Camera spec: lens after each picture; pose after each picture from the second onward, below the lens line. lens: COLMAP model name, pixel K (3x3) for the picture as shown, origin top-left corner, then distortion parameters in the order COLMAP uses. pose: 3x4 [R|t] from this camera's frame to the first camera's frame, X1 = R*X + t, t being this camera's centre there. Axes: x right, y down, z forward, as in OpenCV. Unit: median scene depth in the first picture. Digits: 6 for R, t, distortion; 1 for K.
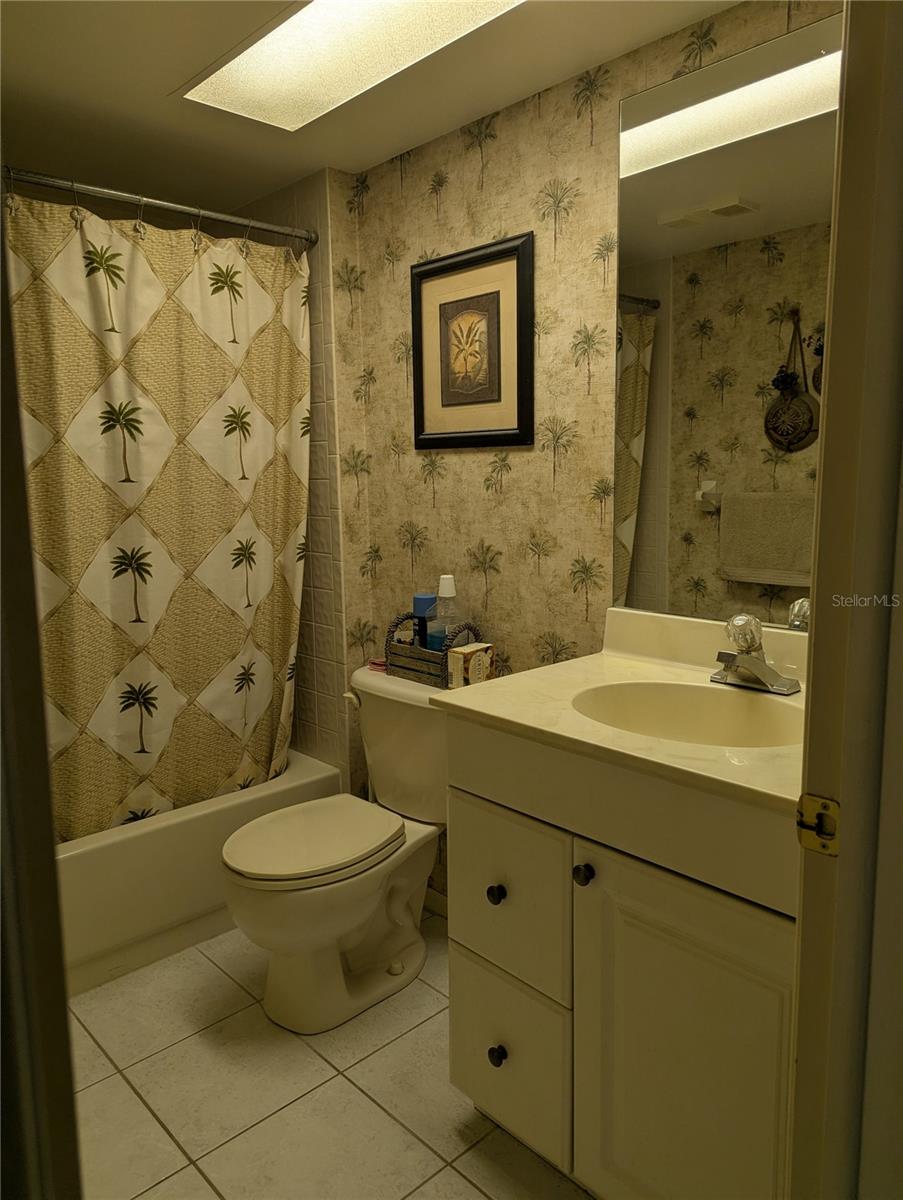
lens RADIAL K [[838.9, 0, 447.5], [0, 838.9, 616.2], [0, 0, 1]] dist [0.062608, -0.061789]
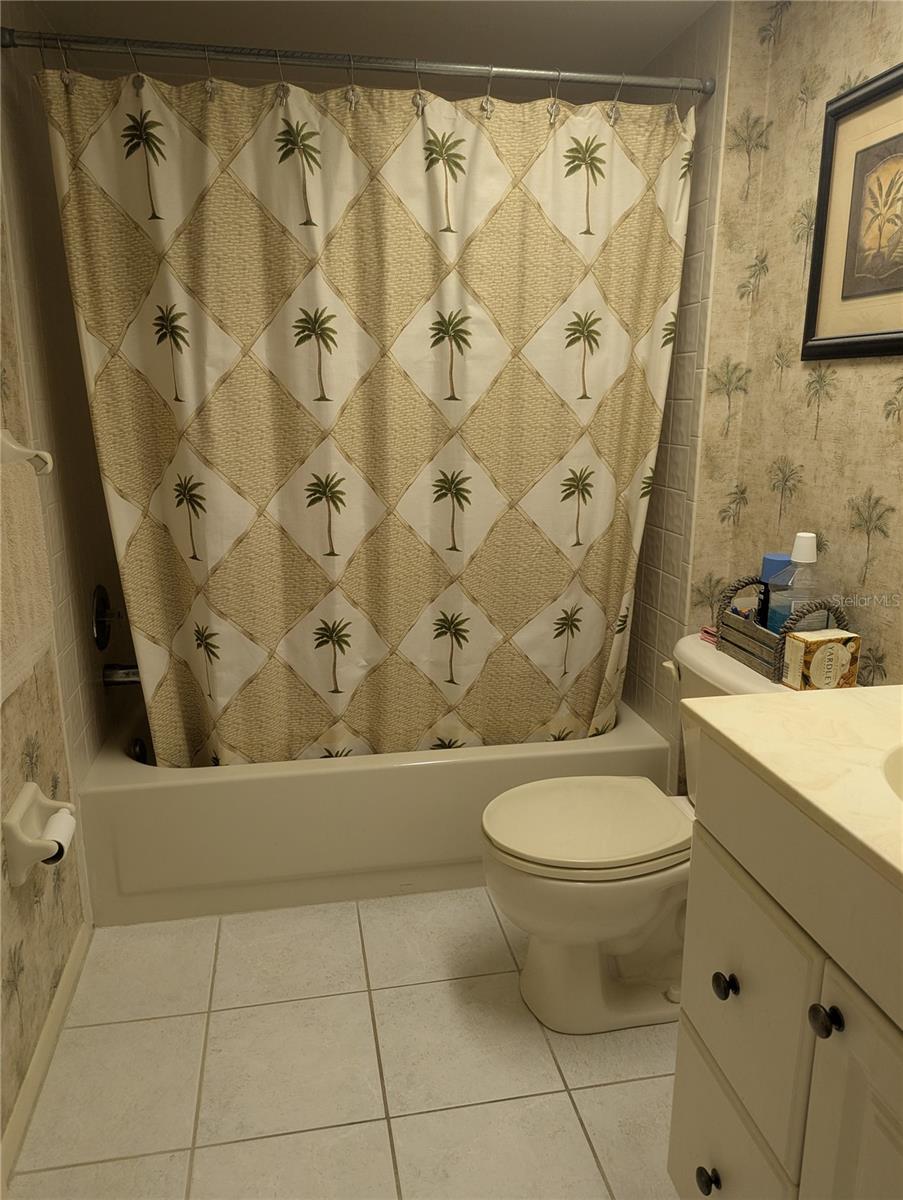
lens RADIAL K [[838.9, 0, 447.5], [0, 838.9, 616.2], [0, 0, 1]] dist [0.062608, -0.061789]
pose [[0.842581, 0.153641, -0.516189, 0.125819], [-0.105032, 0.986919, 0.122305, -0.033658], [0.528228, -0.048835, 0.847697, 0.183966]]
